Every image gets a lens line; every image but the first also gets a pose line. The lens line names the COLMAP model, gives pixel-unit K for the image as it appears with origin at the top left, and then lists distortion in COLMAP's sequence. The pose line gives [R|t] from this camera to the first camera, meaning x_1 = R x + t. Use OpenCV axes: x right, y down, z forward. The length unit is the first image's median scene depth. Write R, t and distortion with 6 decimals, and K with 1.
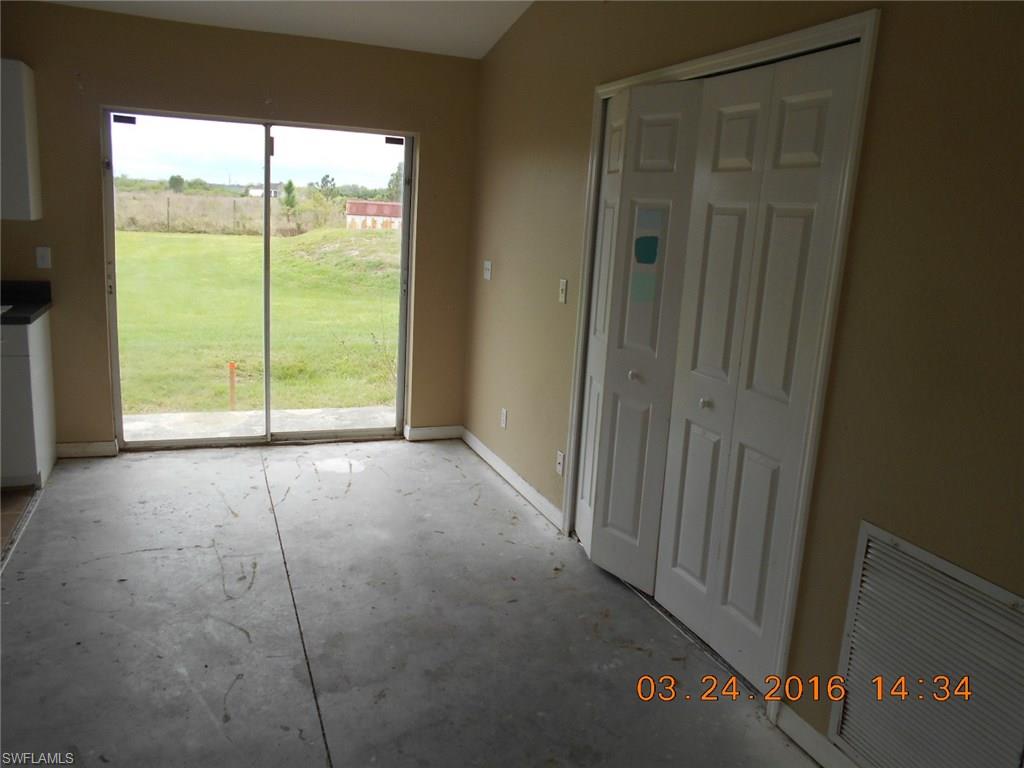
lens RADIAL K [[820.2, 0, 512.0], [0, 820.2, 384.0], [0, 0, 1]] dist [-0.004526, -0.003988]
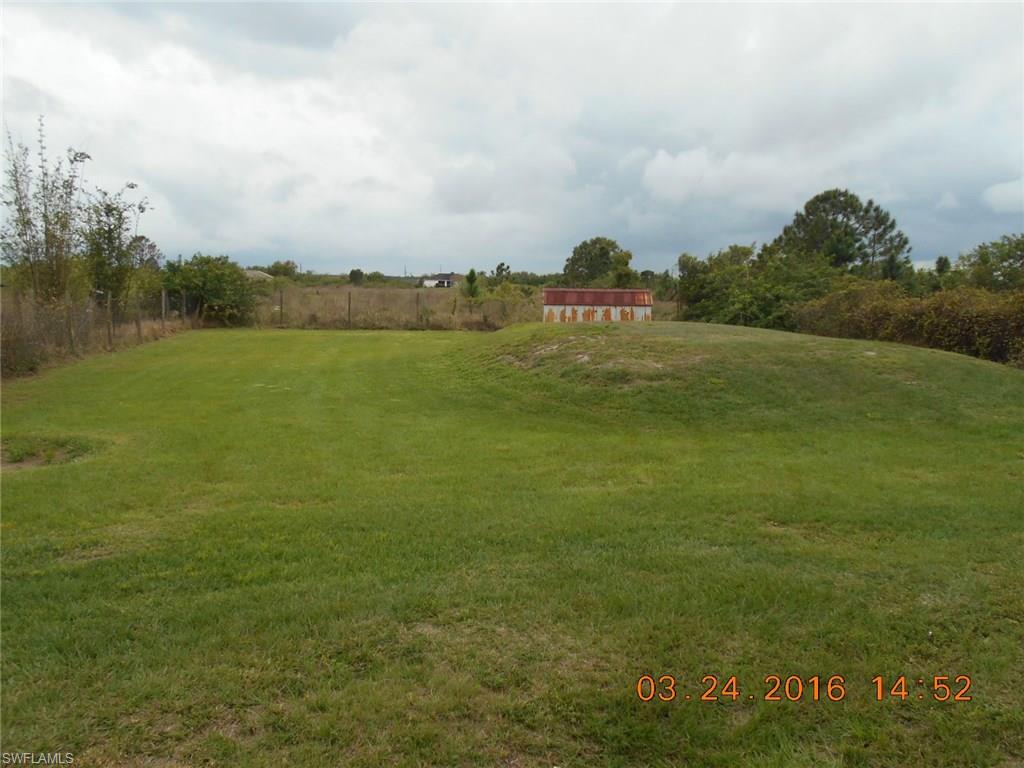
lens RADIAL K [[820.2, 0, 512.0], [0, 820.2, 384.0], [0, 0, 1]] dist [-0.004526, -0.003988]
pose [[0.980851, -0.013492, -0.194292, -0.058795], [-0.005809, 0.995127, -0.098432, -0.032992], [0.194673, 0.097675, 0.975993, 0.135456]]
